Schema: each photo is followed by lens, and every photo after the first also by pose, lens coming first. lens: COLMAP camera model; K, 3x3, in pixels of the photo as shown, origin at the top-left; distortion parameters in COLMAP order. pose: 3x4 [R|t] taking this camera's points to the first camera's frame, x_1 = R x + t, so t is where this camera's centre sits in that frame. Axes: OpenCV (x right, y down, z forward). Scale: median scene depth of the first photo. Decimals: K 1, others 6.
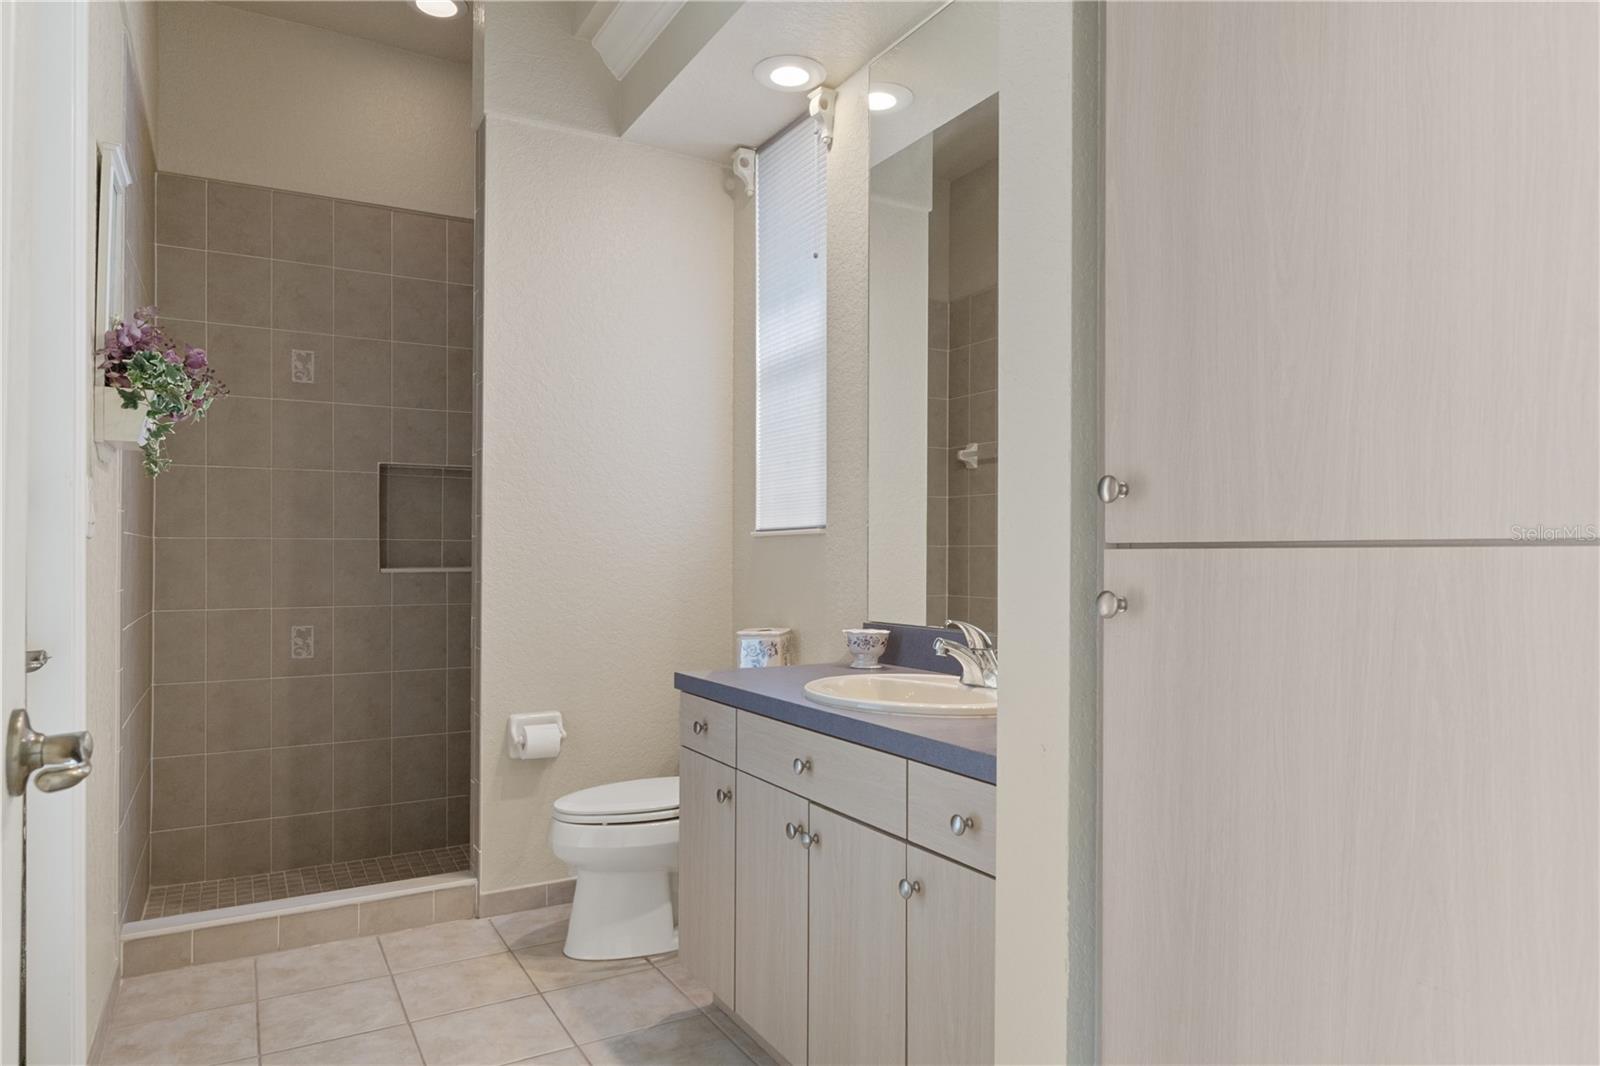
lens RADIAL K [[953.0, 0, 802.9], [0, 953.0, 557.7], [0, 0, 1]] dist [-0.009655, 0.006302]
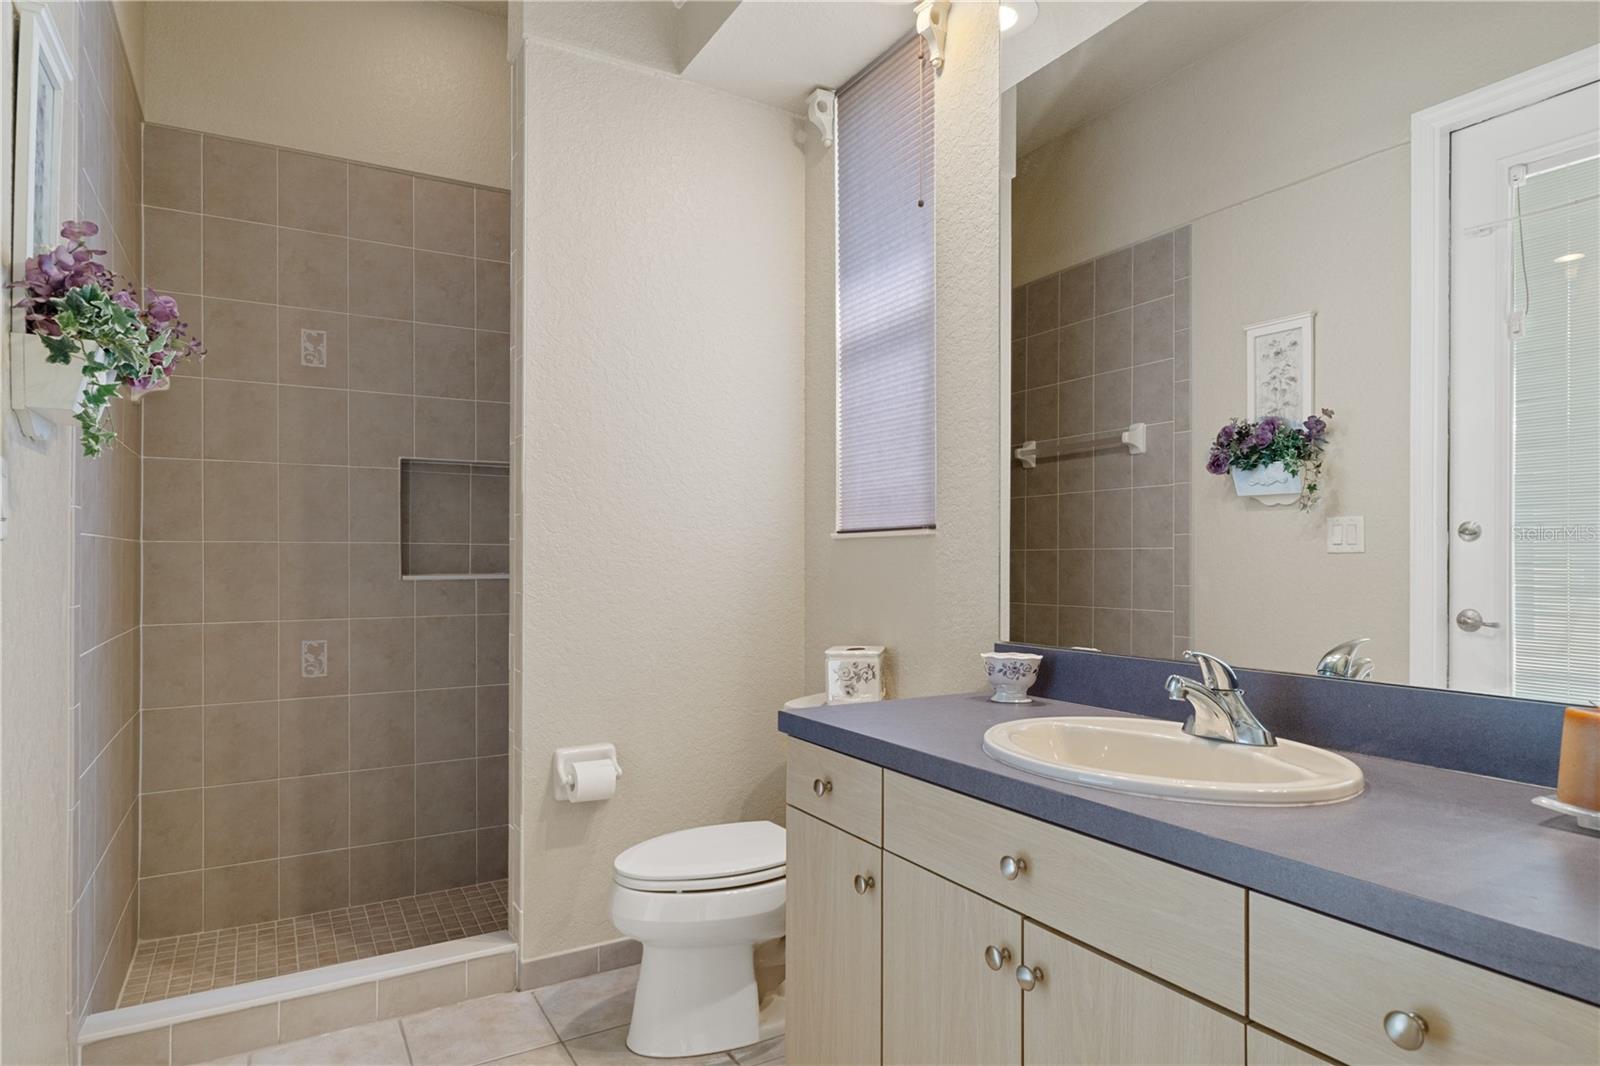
lens RADIAL K [[857.5, 0, 786.4], [0, 857.5, 564.2], [0, 0, 1]] dist [-0.001835, 0.000061]
pose [[0.999992, -0.001371, 0.003737, -0.105689], [0.001357, 0.999992, 0.003749, -0.002438], [-0.003742, -0.003744, 0.999986, 0.237532]]
